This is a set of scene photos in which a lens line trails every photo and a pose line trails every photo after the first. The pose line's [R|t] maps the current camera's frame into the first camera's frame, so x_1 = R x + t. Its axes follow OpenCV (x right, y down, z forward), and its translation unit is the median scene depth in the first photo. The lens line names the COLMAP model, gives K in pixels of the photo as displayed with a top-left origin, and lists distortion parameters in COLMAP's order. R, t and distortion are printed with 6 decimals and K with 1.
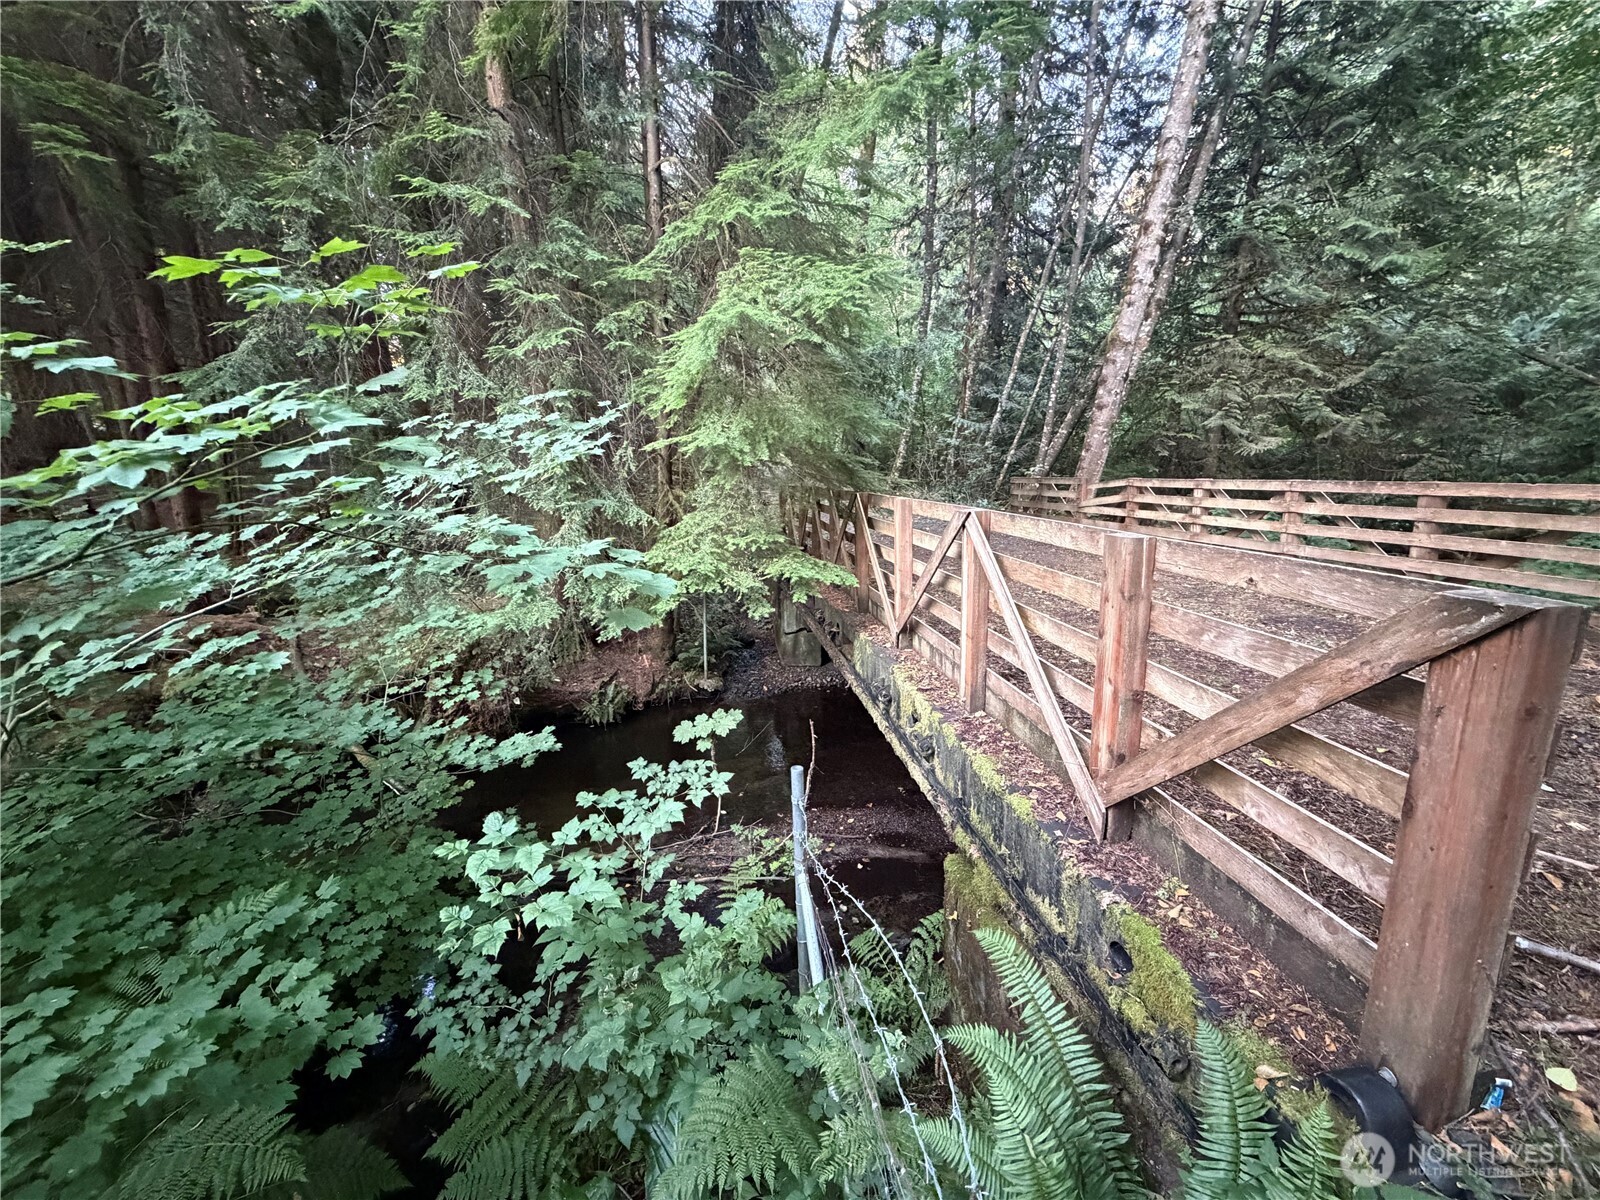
lens RADIAL K [[634.8, 0, 795.9], [0, 634.8, 600.8], [0, 0, 1]] dist [-0.000259, 0.000280]
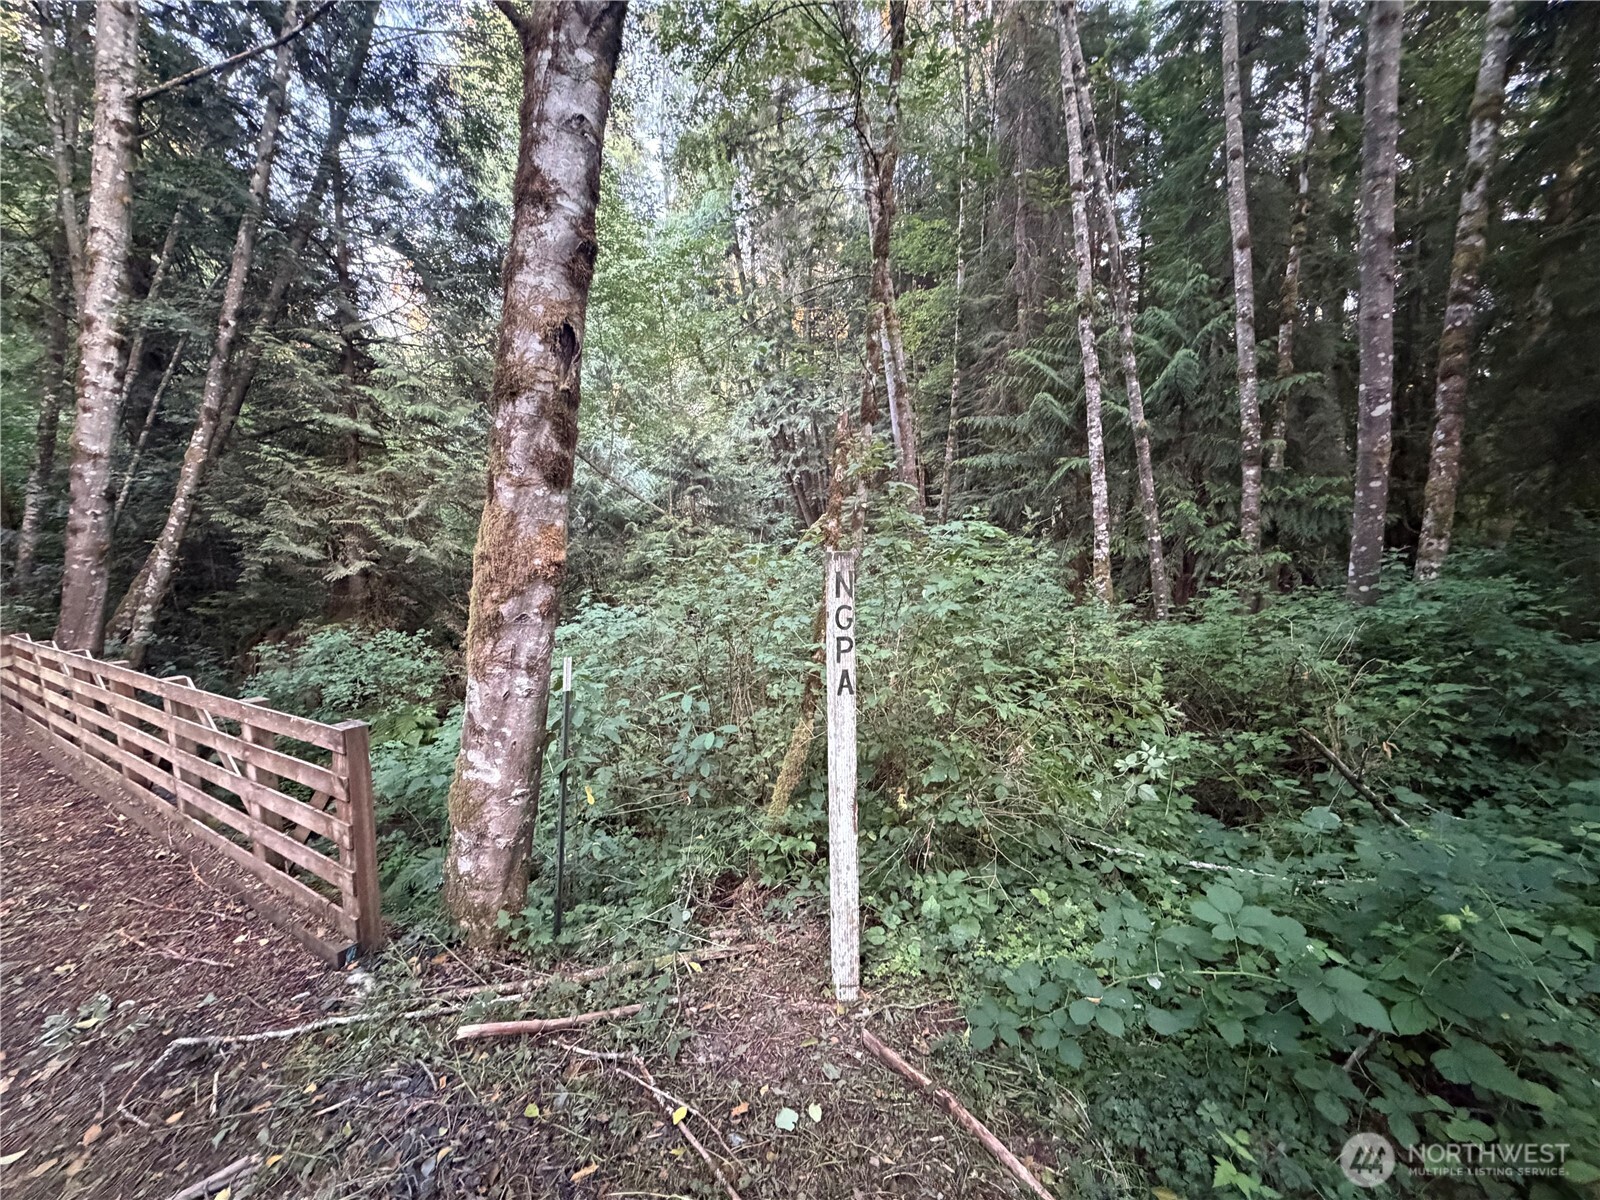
lens RADIAL K [[634.8, 0, 795.9], [0, 634.8, 600.8], [0, 0, 1]] dist [-0.000259, 0.000280]
pose [[0.651477, -0.062714, 0.756072, 0.503718], [0.161379, 0.985226, -0.057333, -0.036976], [-0.741306, 0.159366, 0.651972, -0.160471]]
